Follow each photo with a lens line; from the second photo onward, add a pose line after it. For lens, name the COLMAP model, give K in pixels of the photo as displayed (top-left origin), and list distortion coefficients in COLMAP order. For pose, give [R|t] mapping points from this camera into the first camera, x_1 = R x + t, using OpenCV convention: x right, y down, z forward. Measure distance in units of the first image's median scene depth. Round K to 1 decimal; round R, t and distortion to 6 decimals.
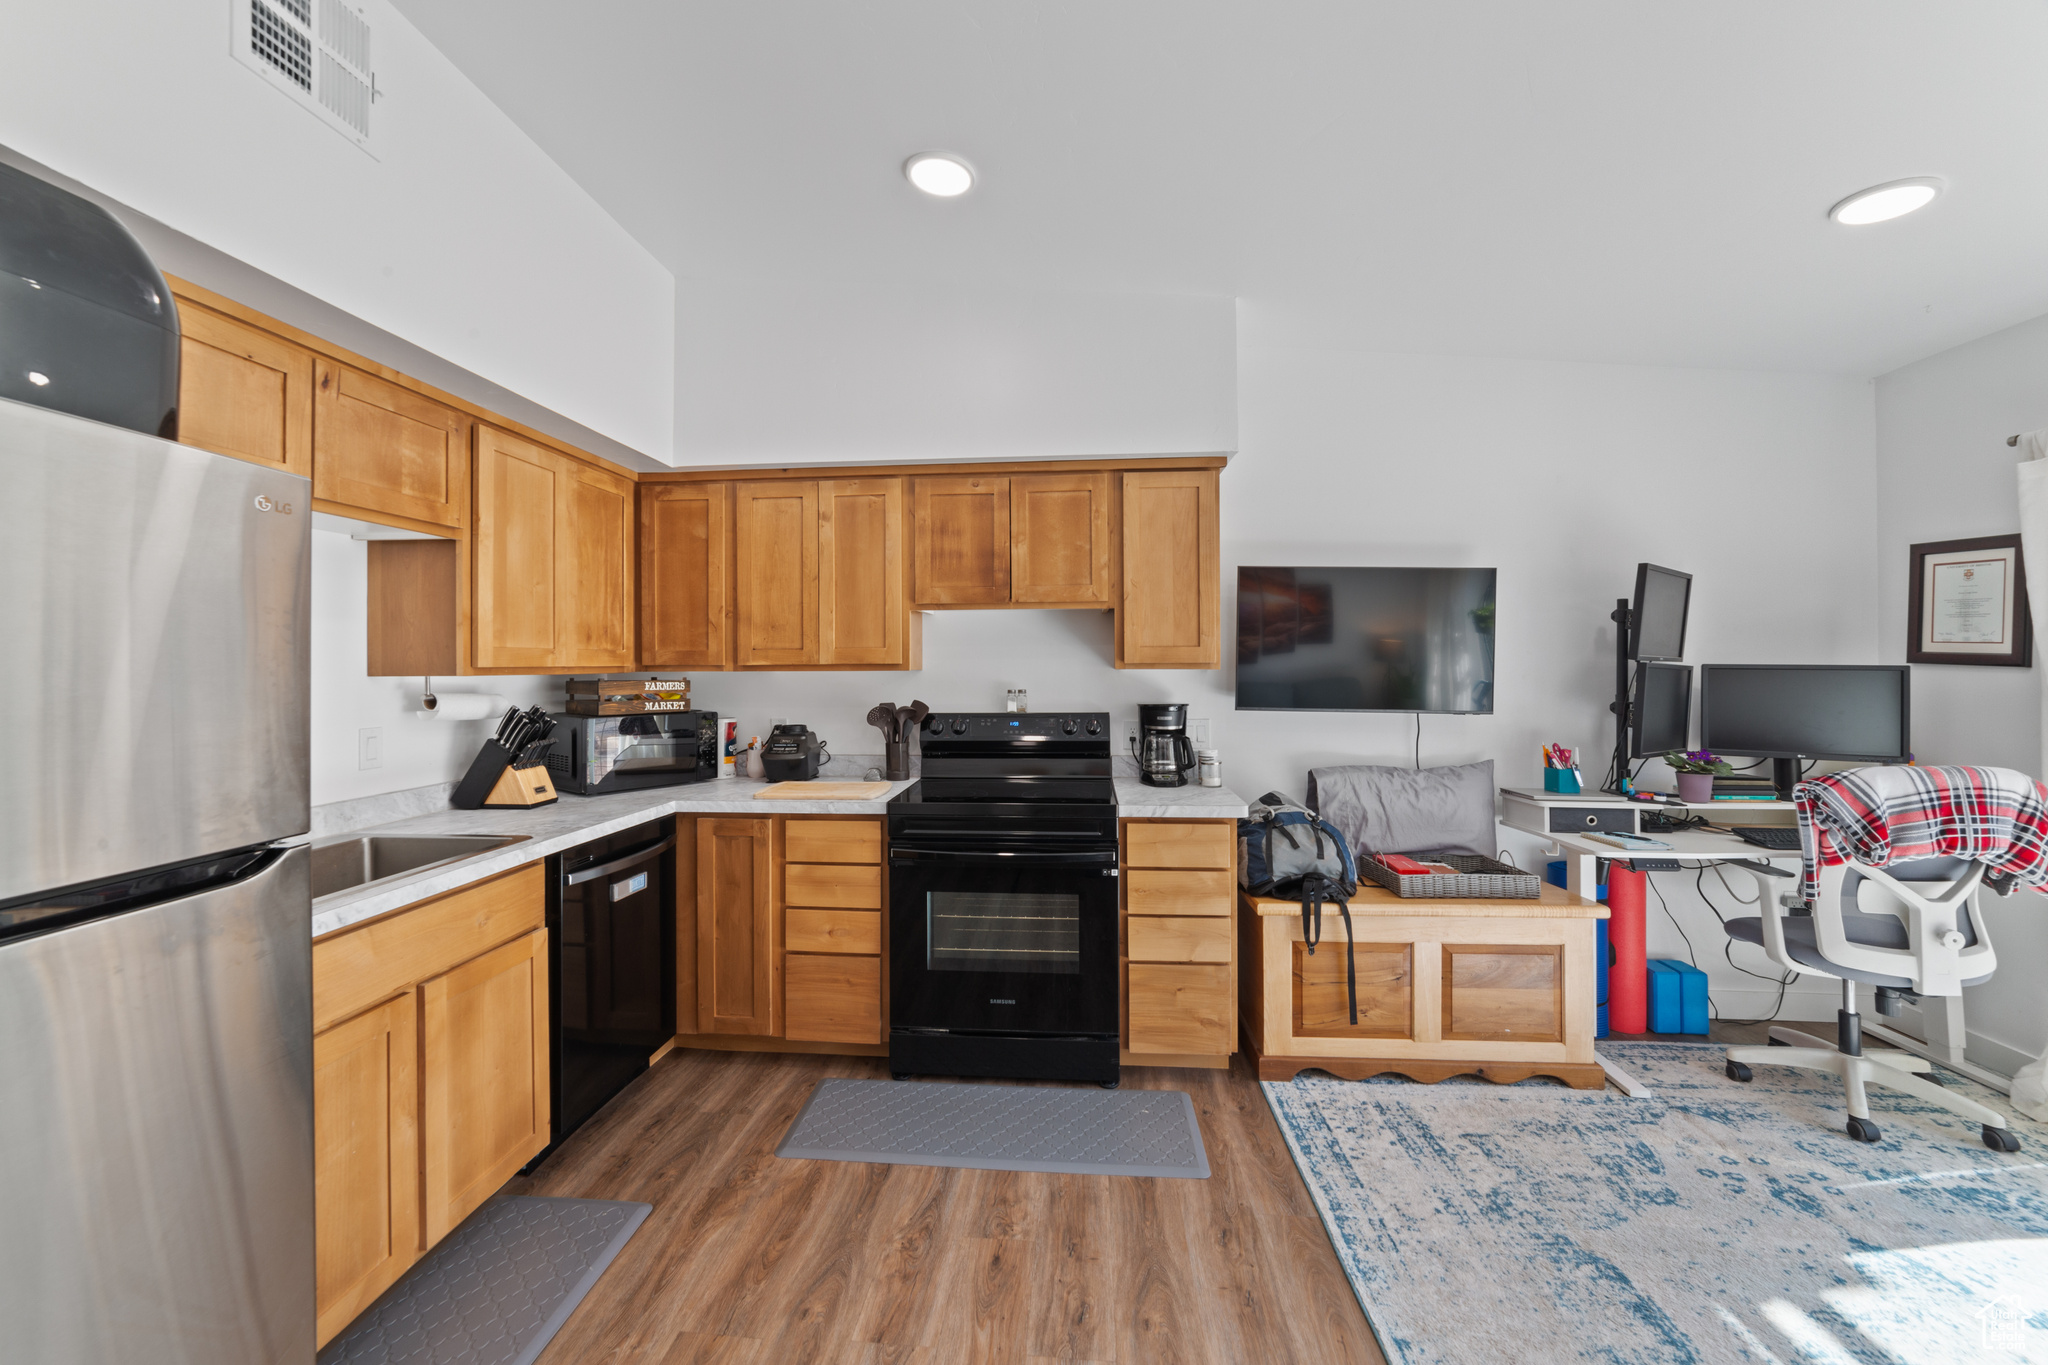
lens RADIAL K [[799.6, 0, 1013.4], [0, 799.6, 662.5], [0, 0, 1]] dist [-0.018054, 0.007399]
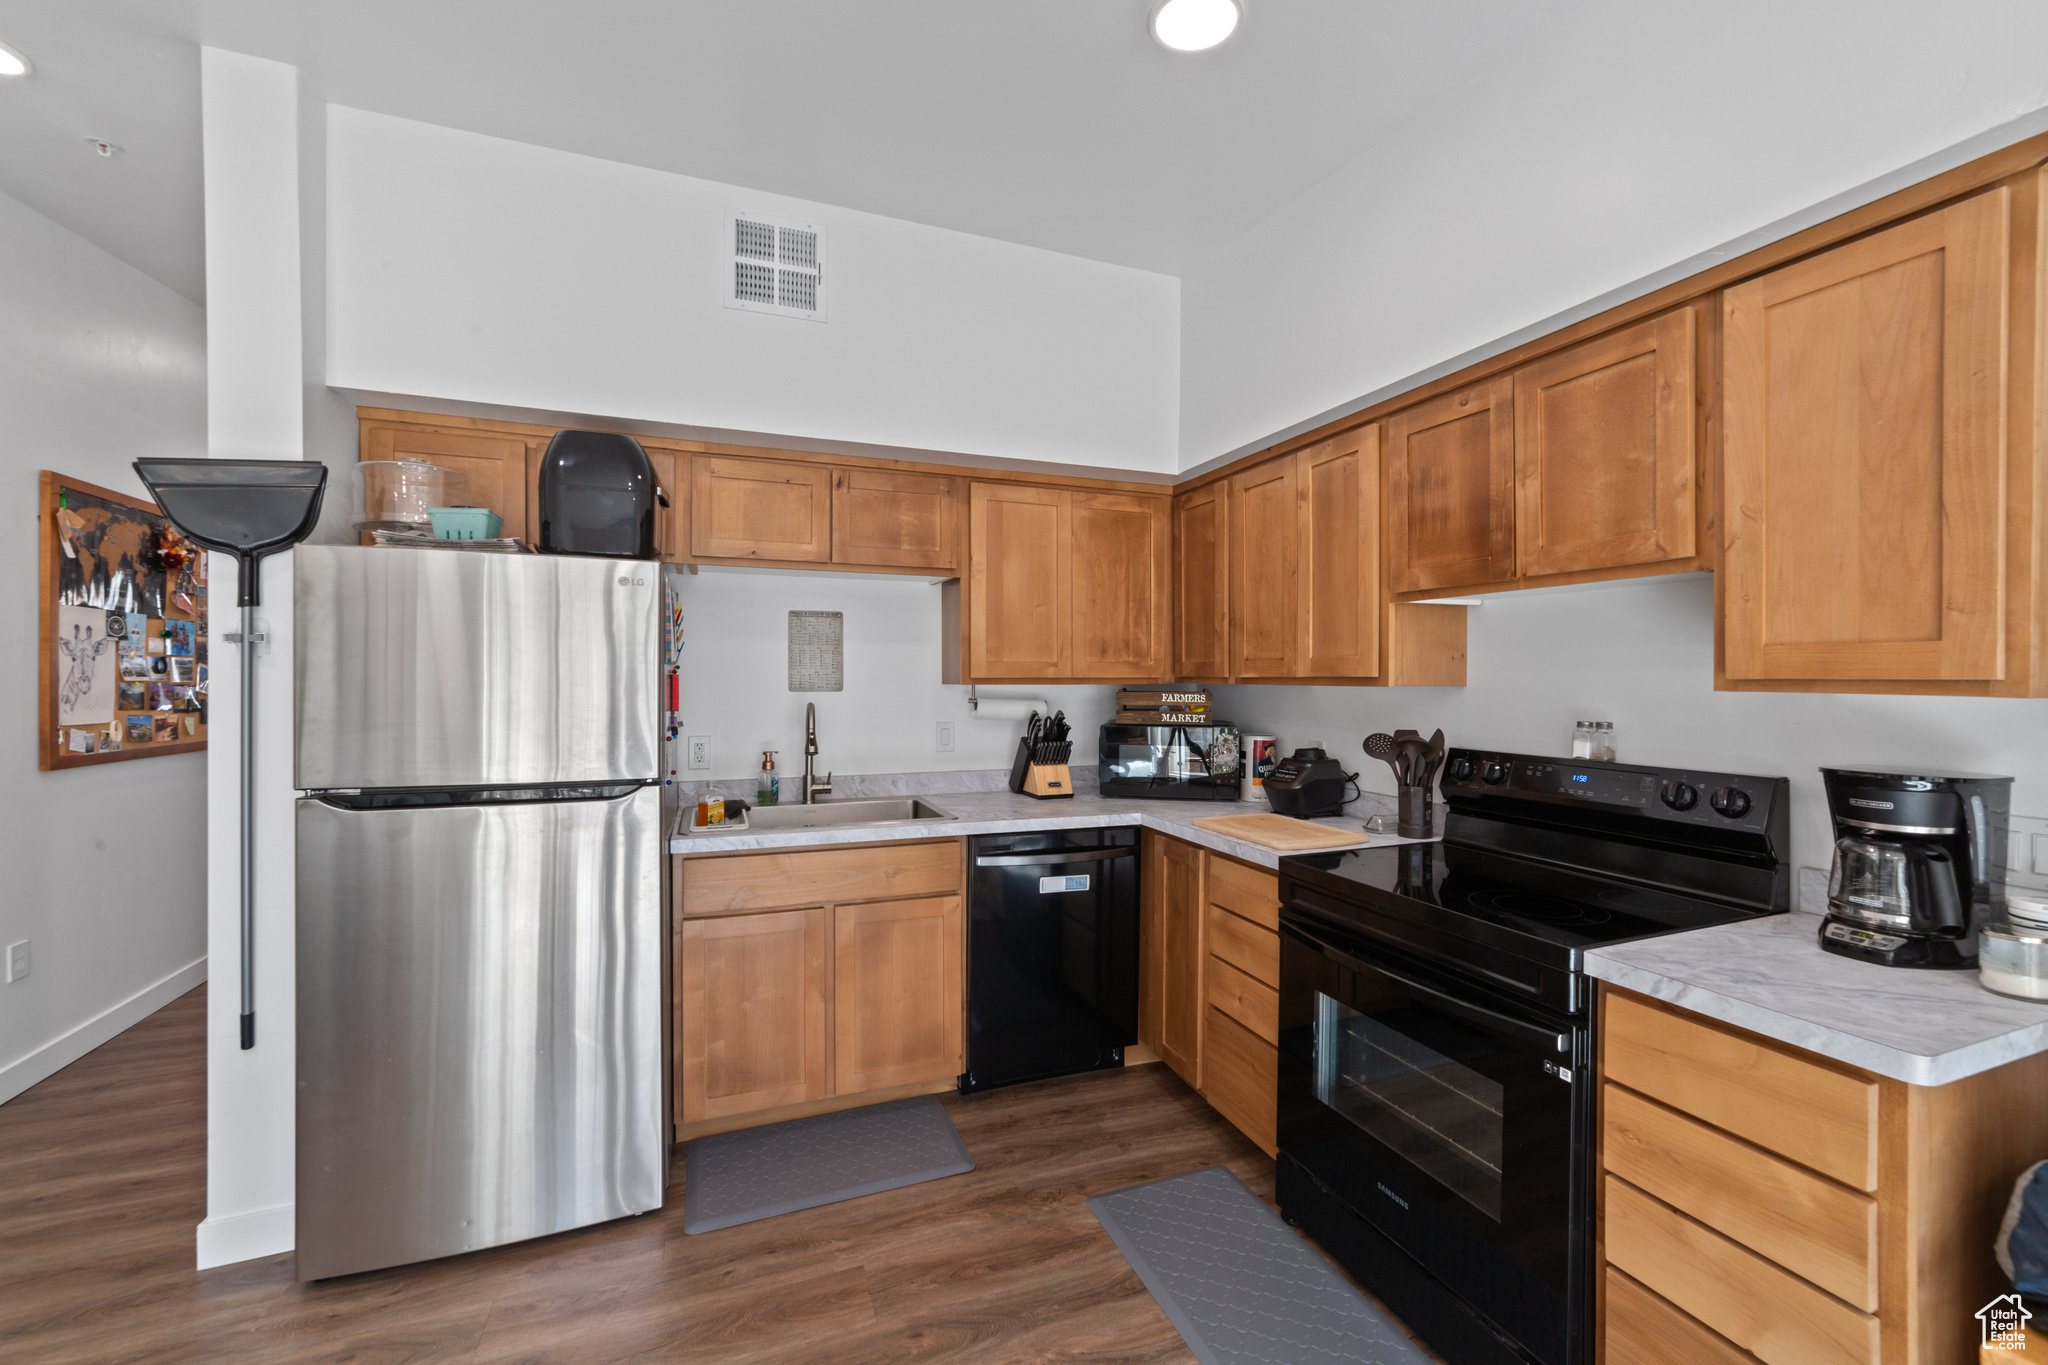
lens RADIAL K [[812.8, 0, 1014.8], [0, 812.8, 686.9], [0, 0, 1]] dist [-0.004339, 0.003481]
pose [[0.440089, 0.017823, -0.897777, 0.428169], [-0.001308, 0.999815, 0.019208, -0.003940], [0.897953, -0.007278, 0.440030, 0.419627]]
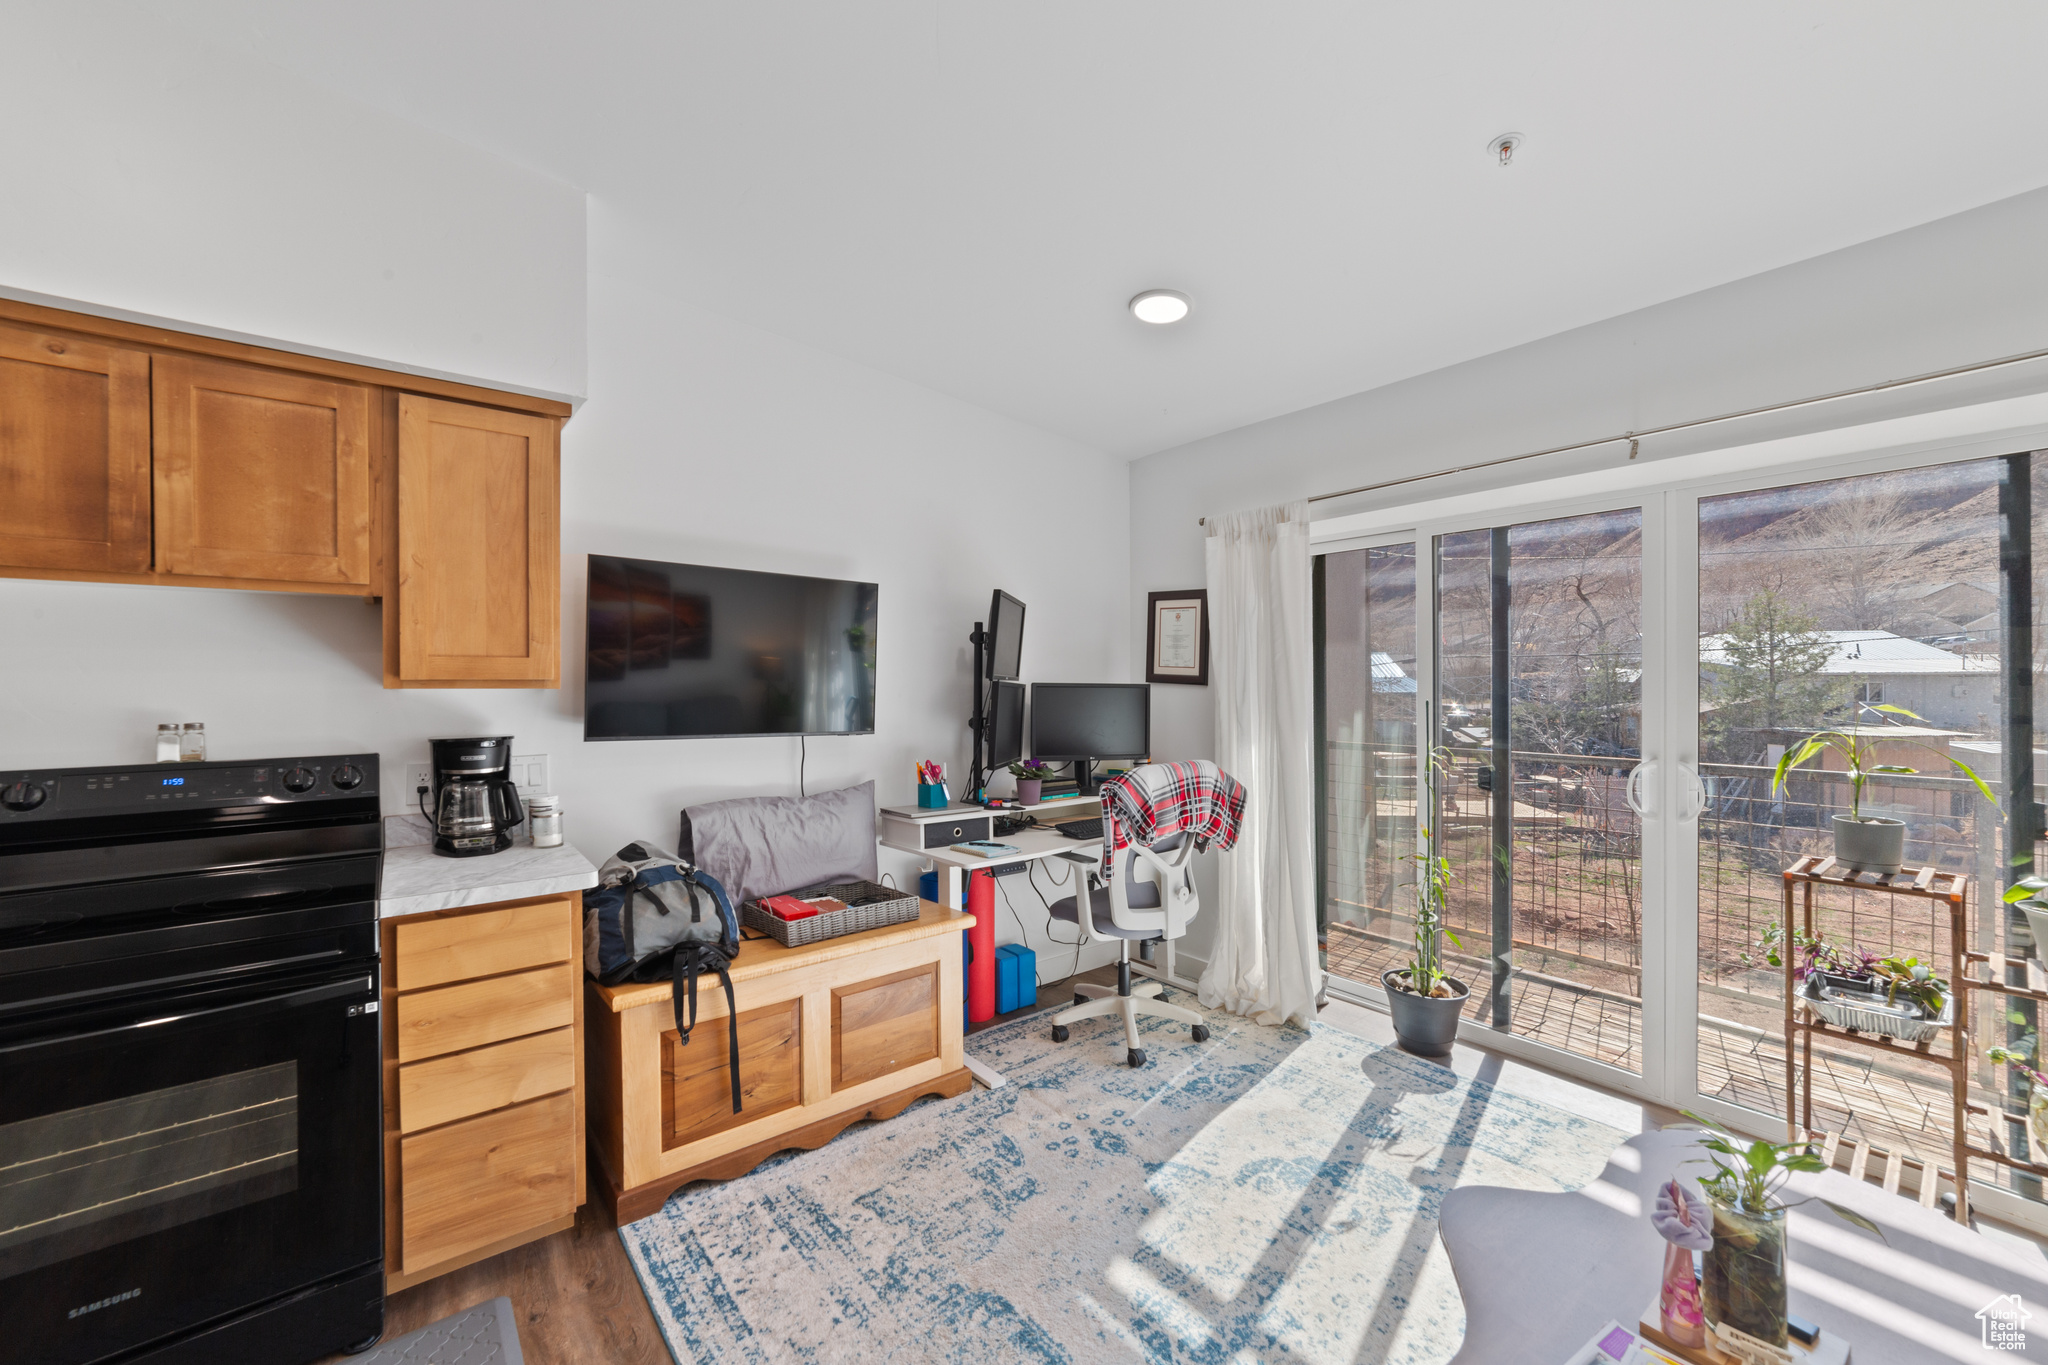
lens RADIAL K [[799.6, 0, 1019.7], [0, 799.6, 684.9], [0, 0, 1]] dist [-0.018054, 0.007399]
pose [[0.731168, -0.000287, 0.682197, 0.070911], [-0.004171, 0.999979, 0.004892, -0.000381], [-0.682185, -0.006422, 0.731152, 0.177968]]
